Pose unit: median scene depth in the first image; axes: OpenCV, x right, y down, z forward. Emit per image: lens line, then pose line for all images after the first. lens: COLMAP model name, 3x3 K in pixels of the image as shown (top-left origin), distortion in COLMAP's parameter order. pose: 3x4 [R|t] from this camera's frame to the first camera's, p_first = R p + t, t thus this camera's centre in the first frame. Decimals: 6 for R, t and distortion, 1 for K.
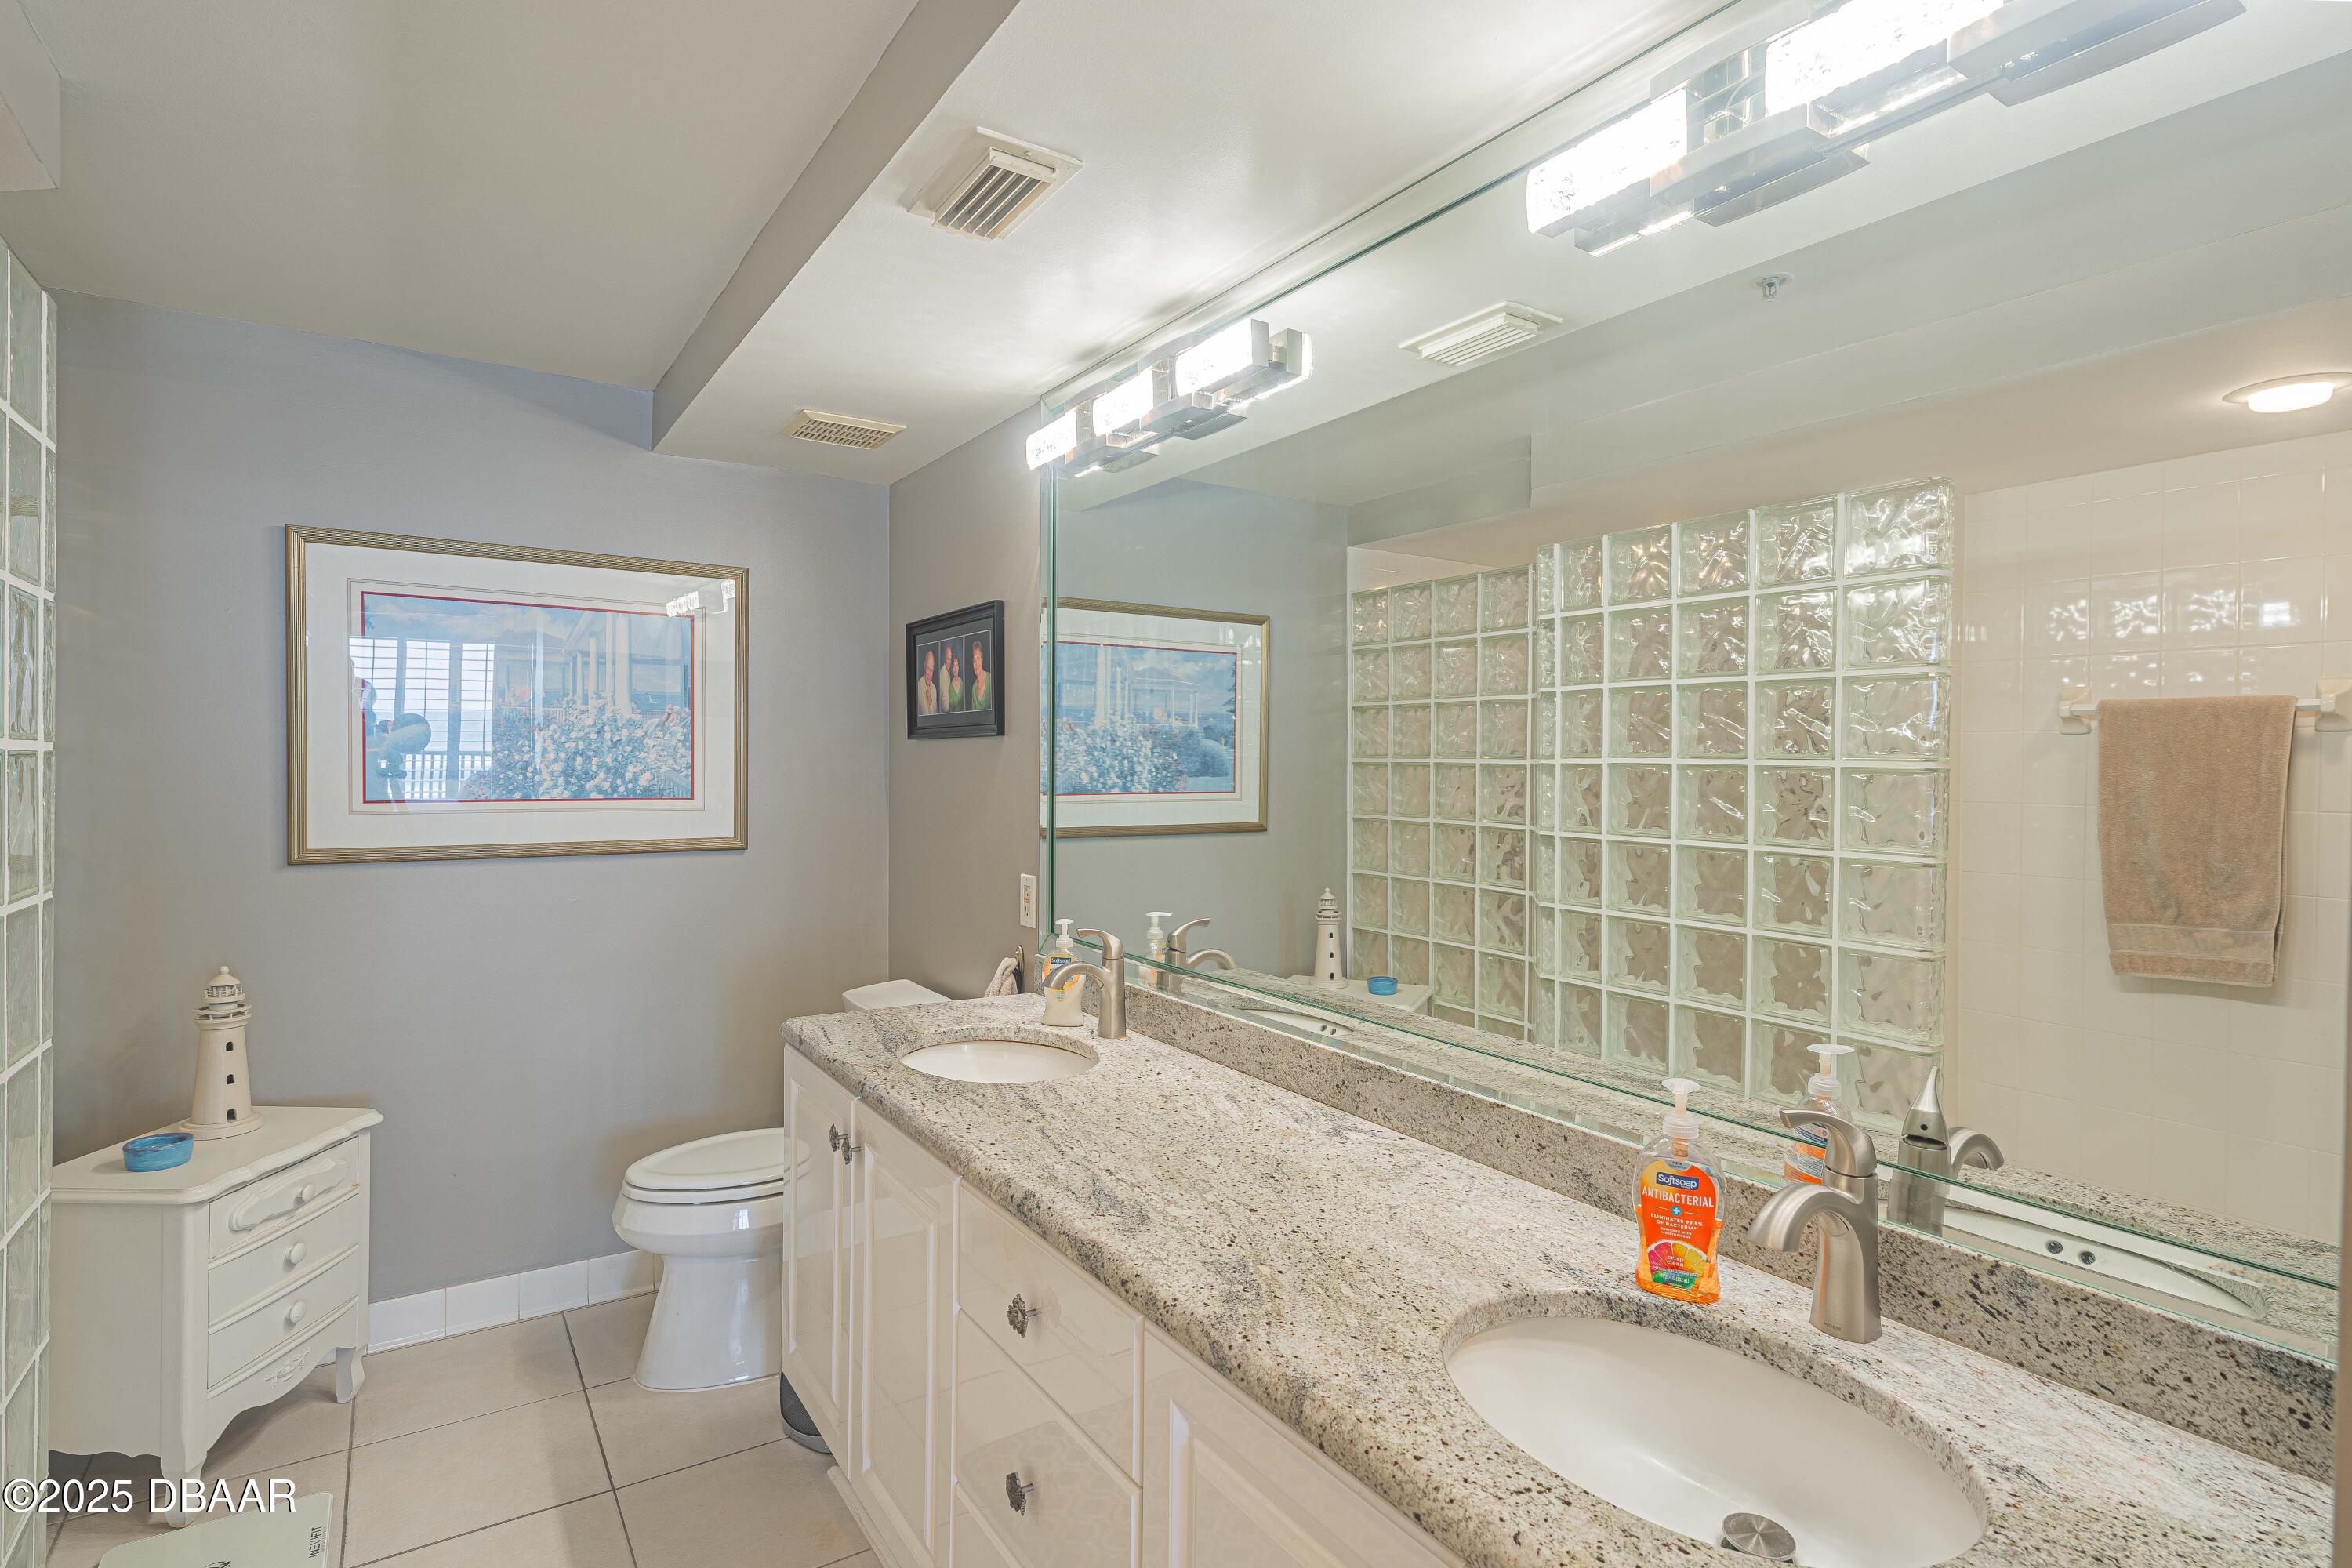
lens RADIAL K [[1175.9, 0, 1176.0], [0, 1175.9, 784.0], [0, 0, 1]] dist [0.004930, 0.000319]
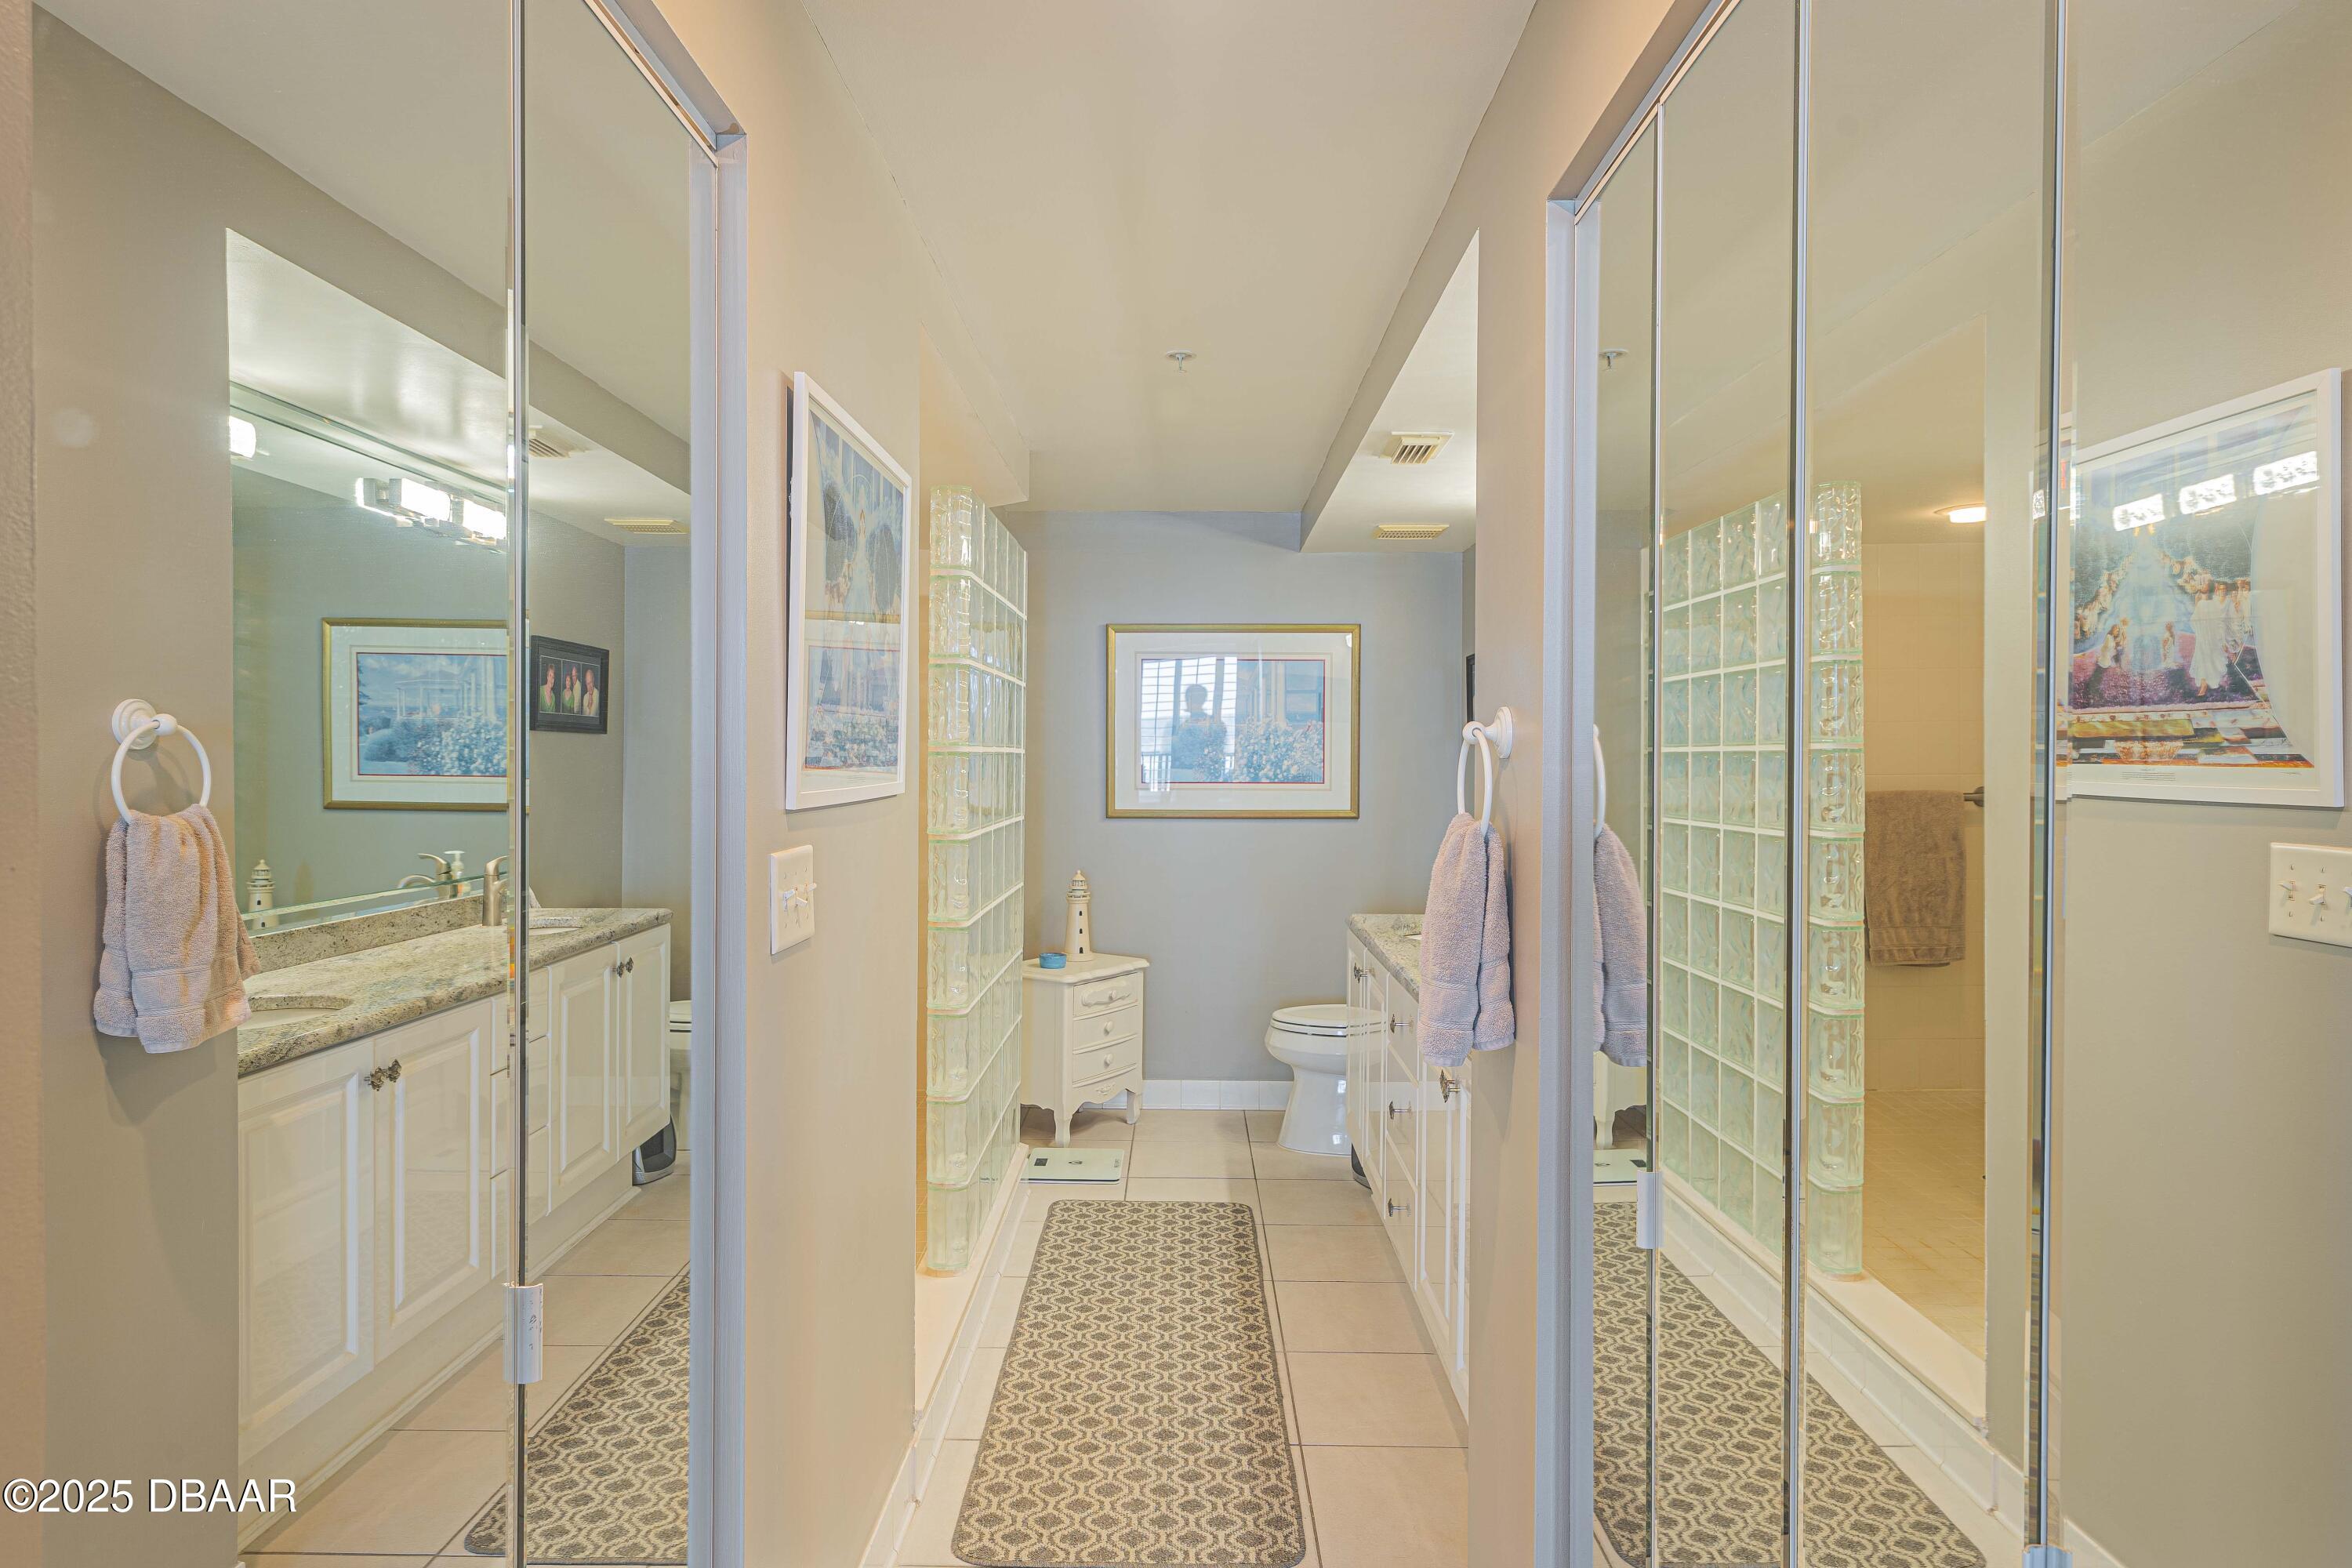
lens RADIAL K [[1266.2, 0, 1176.0], [0, 1266.2, 784.0], [0, 0, 1]] dist [0.000141, 0.000033]
pose [[0.833361, 0.005702, -0.552699, 0.457805], [-0.006545, 0.999978, 0.000448, 0.020584], [0.552690, 0.003244, 0.833381, -0.626564]]
